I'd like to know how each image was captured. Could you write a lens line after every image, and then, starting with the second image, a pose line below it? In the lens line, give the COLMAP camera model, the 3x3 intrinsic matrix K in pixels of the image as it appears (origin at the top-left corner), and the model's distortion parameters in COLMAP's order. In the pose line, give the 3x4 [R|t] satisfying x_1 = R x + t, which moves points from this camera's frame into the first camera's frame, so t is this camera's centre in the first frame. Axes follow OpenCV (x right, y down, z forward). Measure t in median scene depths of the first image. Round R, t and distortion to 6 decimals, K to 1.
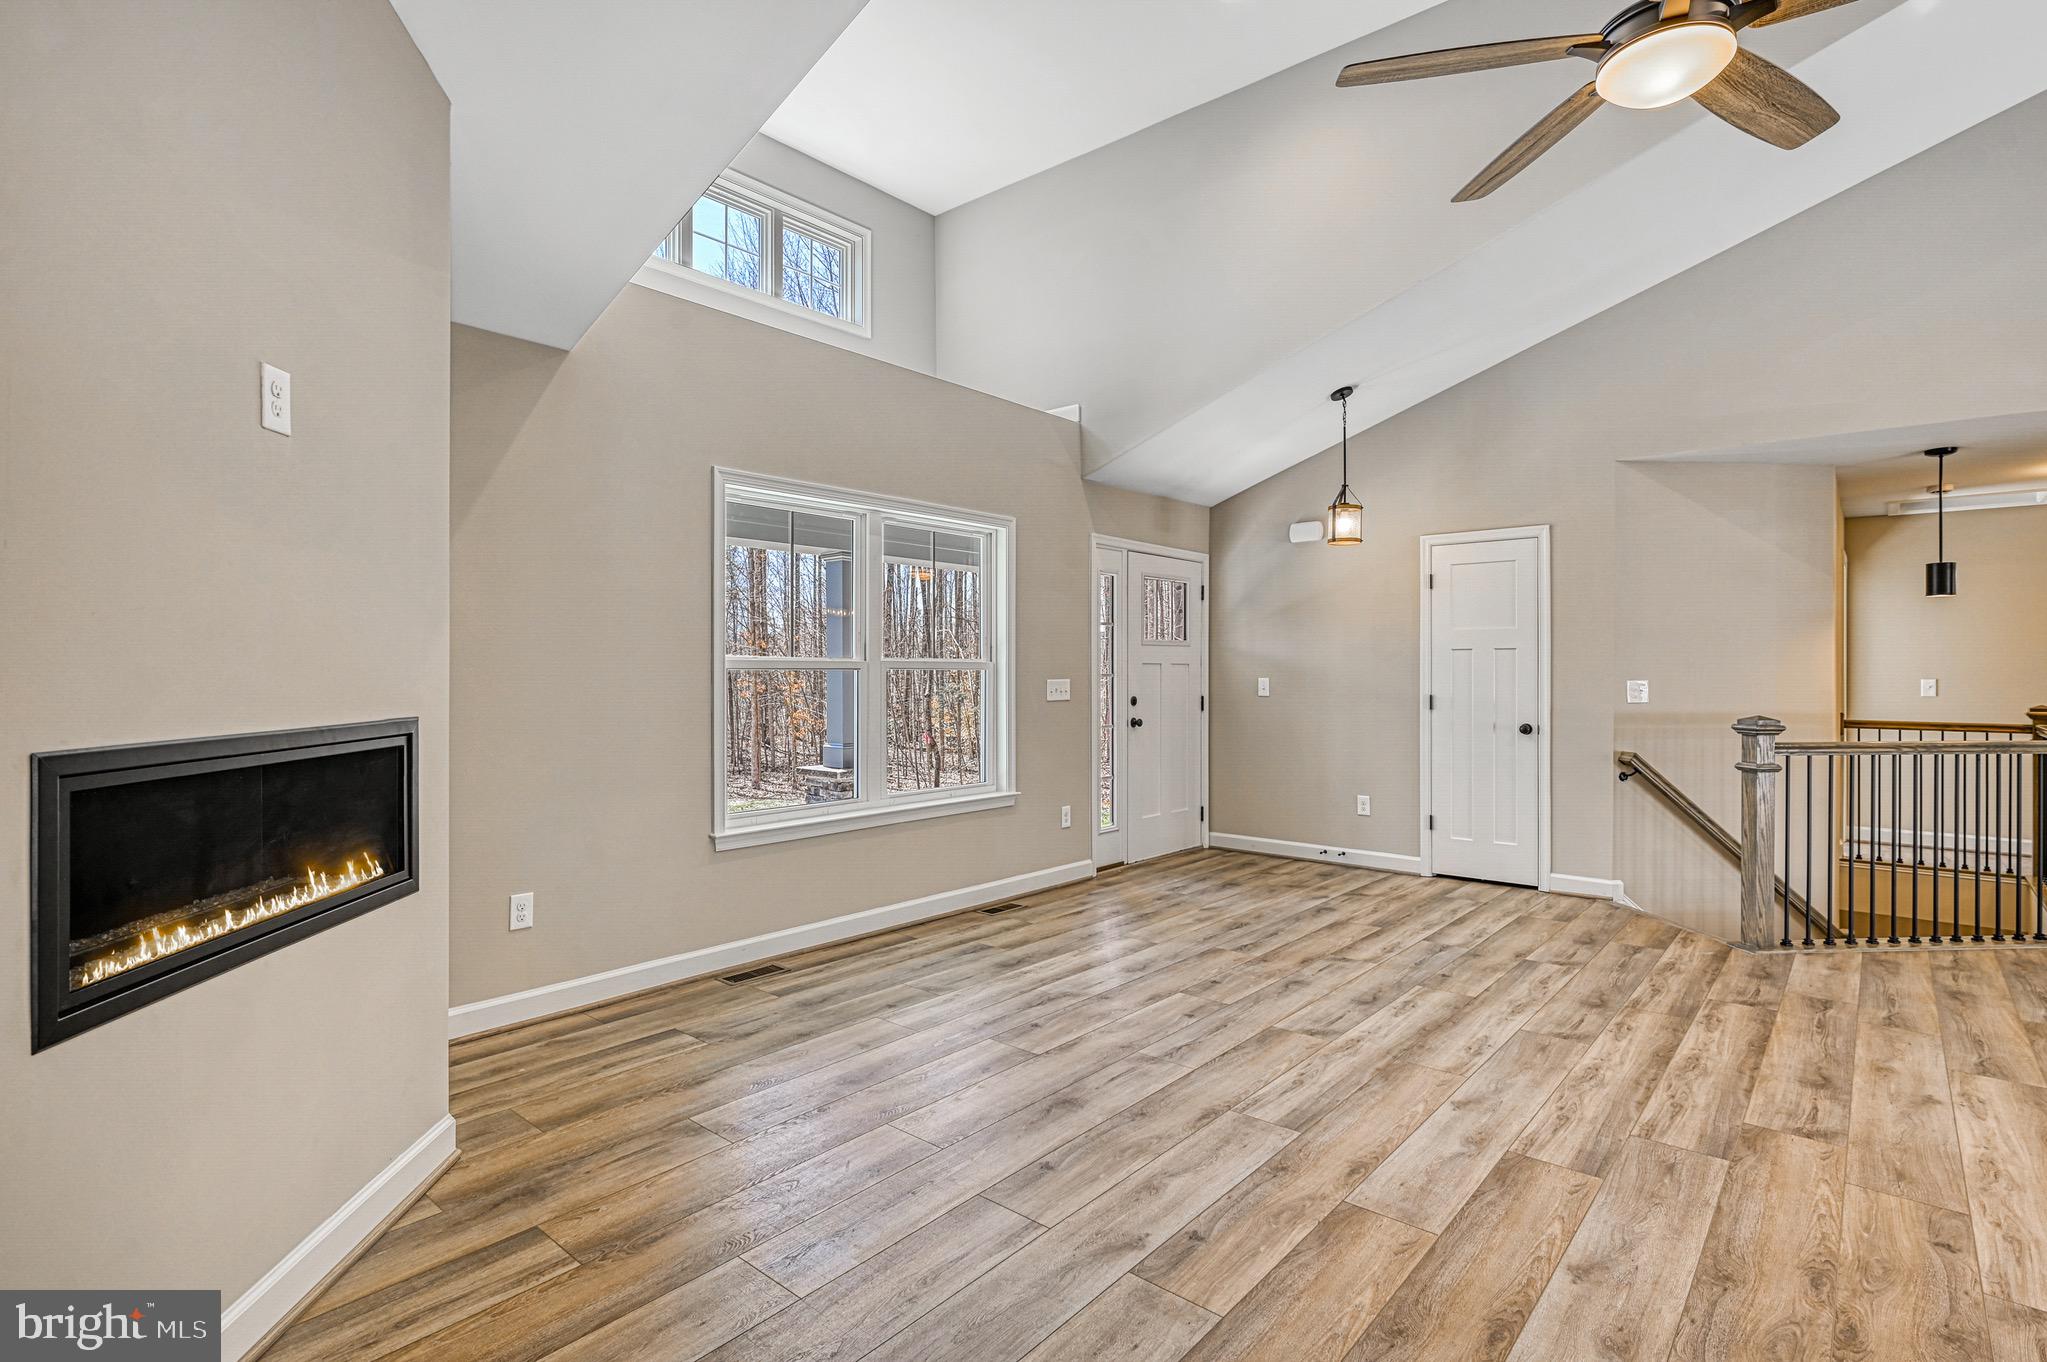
lens RADIAL K [[997.1, 0, 1031.3], [0, 997.1, 669.2], [0, 0, 1]] dist [-0.001386, 0.001520]
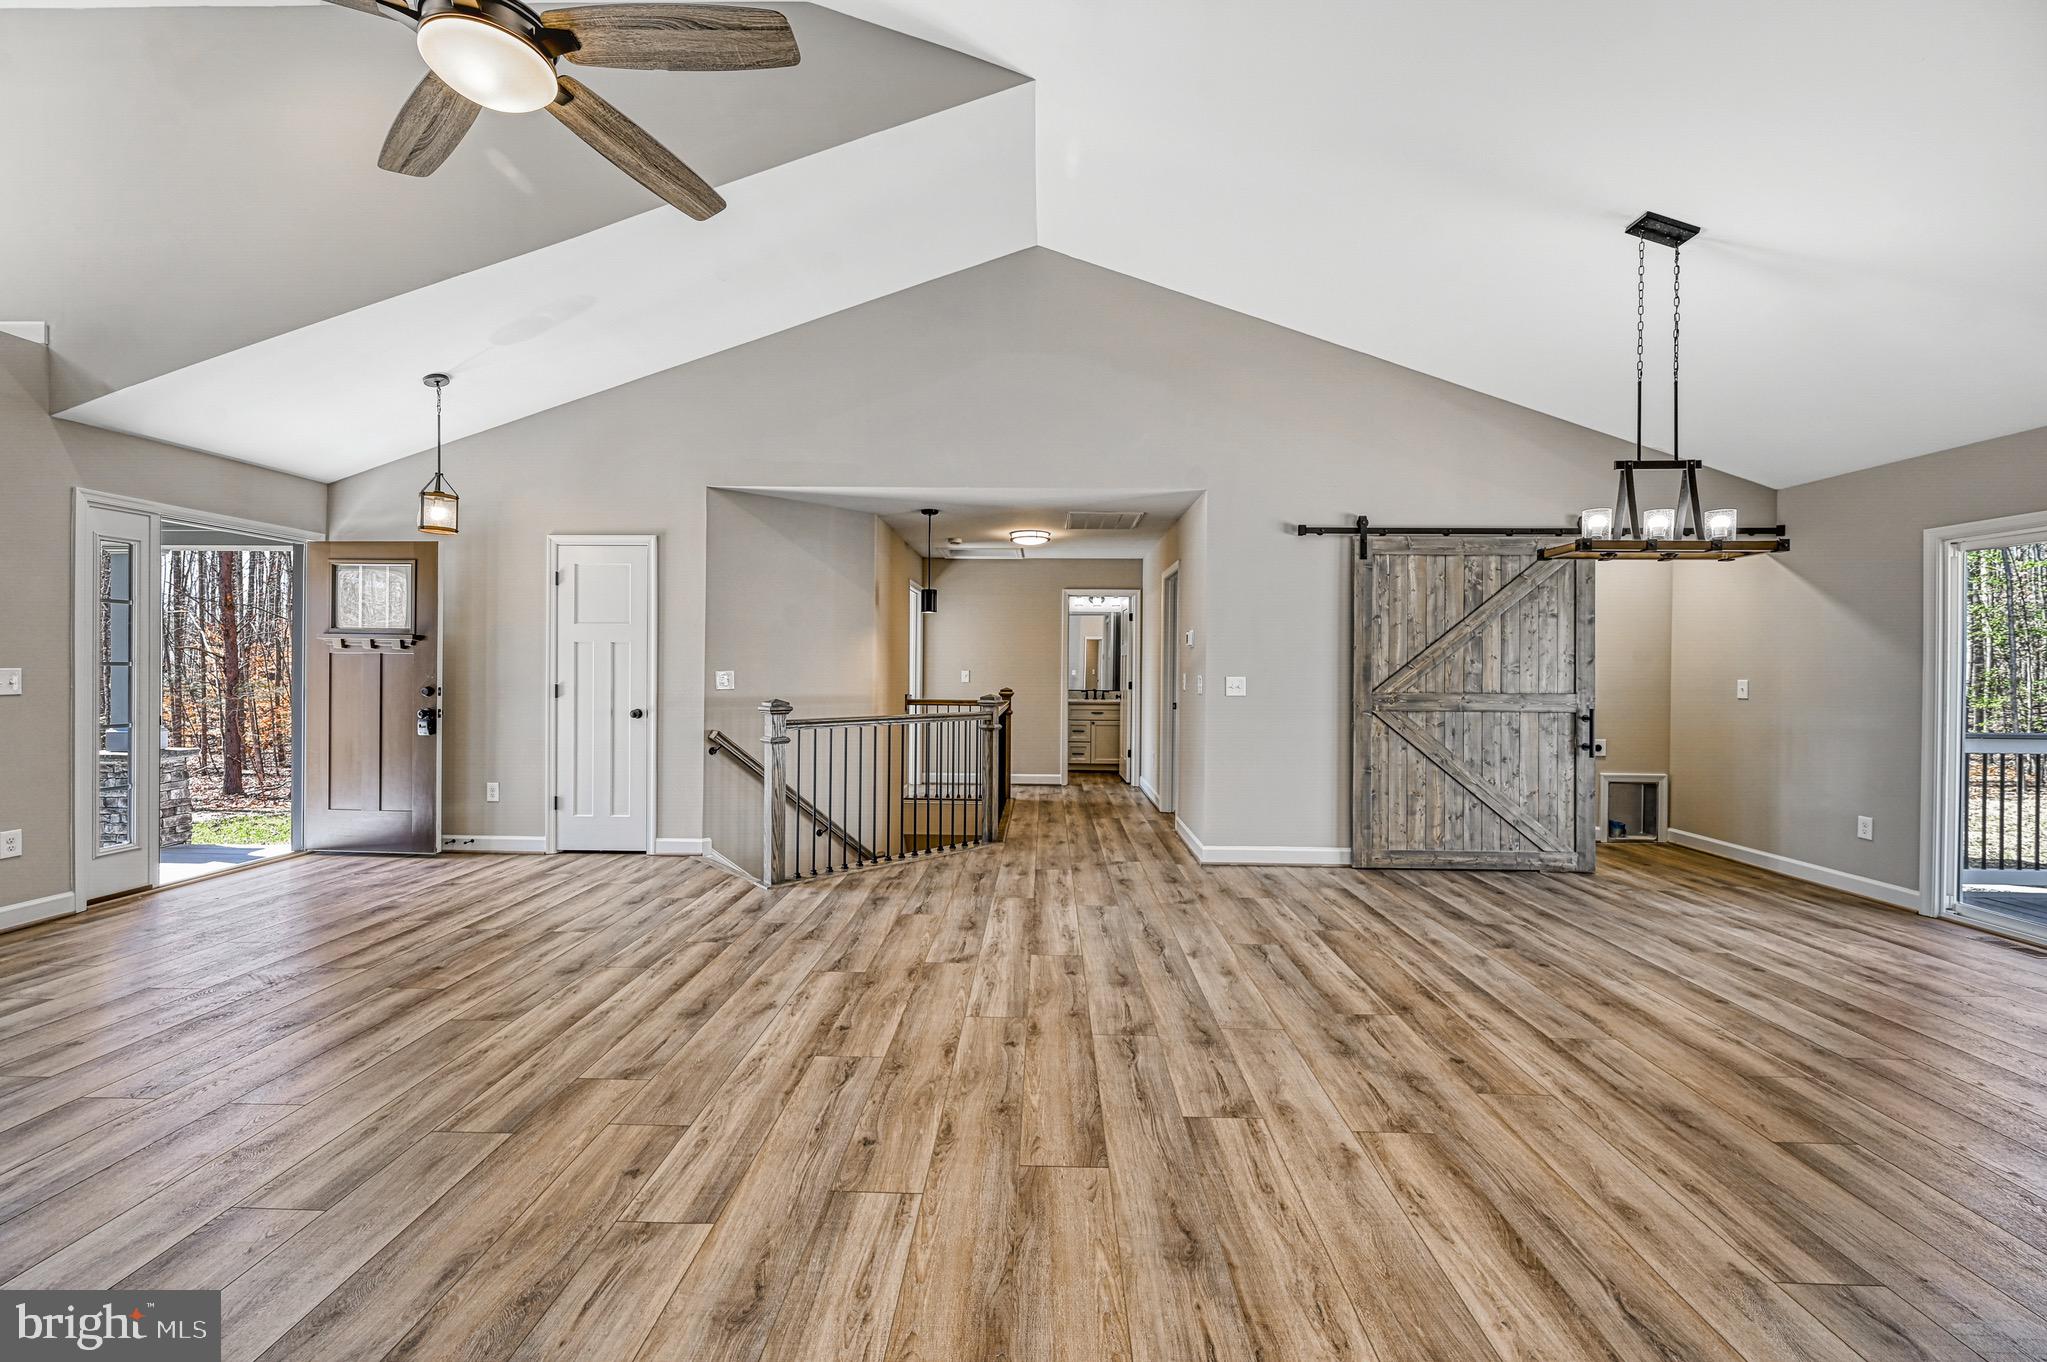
lens RADIAL K [[810.3, 0, 1024.3], [0, 810.3, 670.4], [0, 0, 1]] dist [-0.000237, 0.000287]
pose [[0.777451, 0.002621, 0.628938, 0.372556], [-0.008985, 0.999936, 0.006940, 0.000318], [-0.628879, -0.011047, 0.777425, 0.009284]]
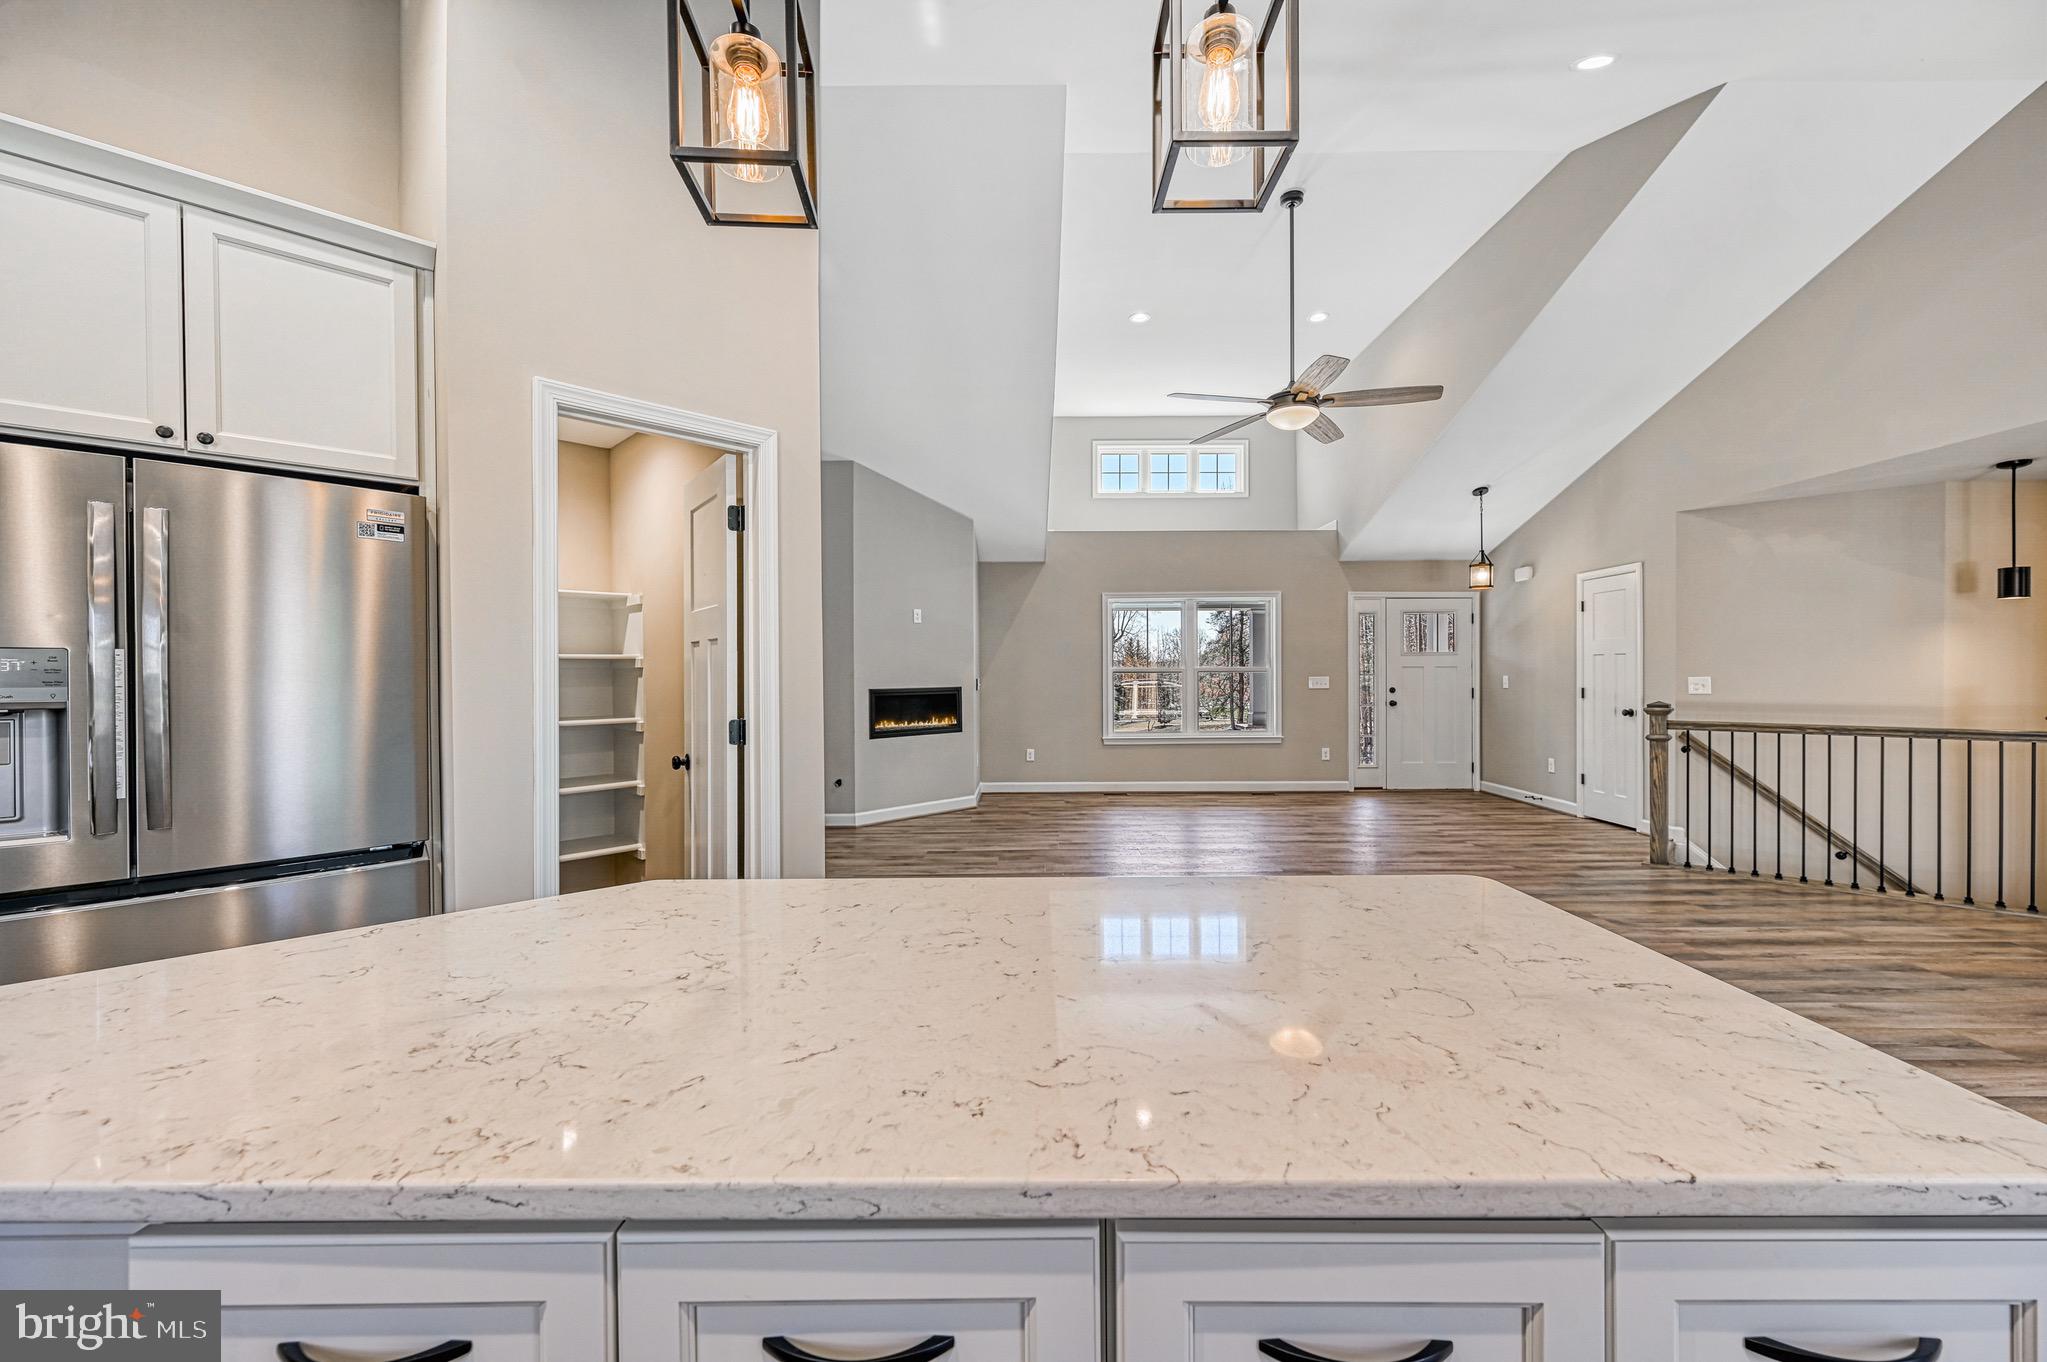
lens RADIAL K [[810.3, 0, 1033.0], [0, 810.3, 674.0], [0, 0, 1]] dist [-0.000237, 0.000287]
pose [[0.650789, -0.003033, -0.759253, 1.157666], [0.006589, 0.999977, 0.001653, -0.000359], [0.759230, -0.006079, 0.650794, -0.487338]]
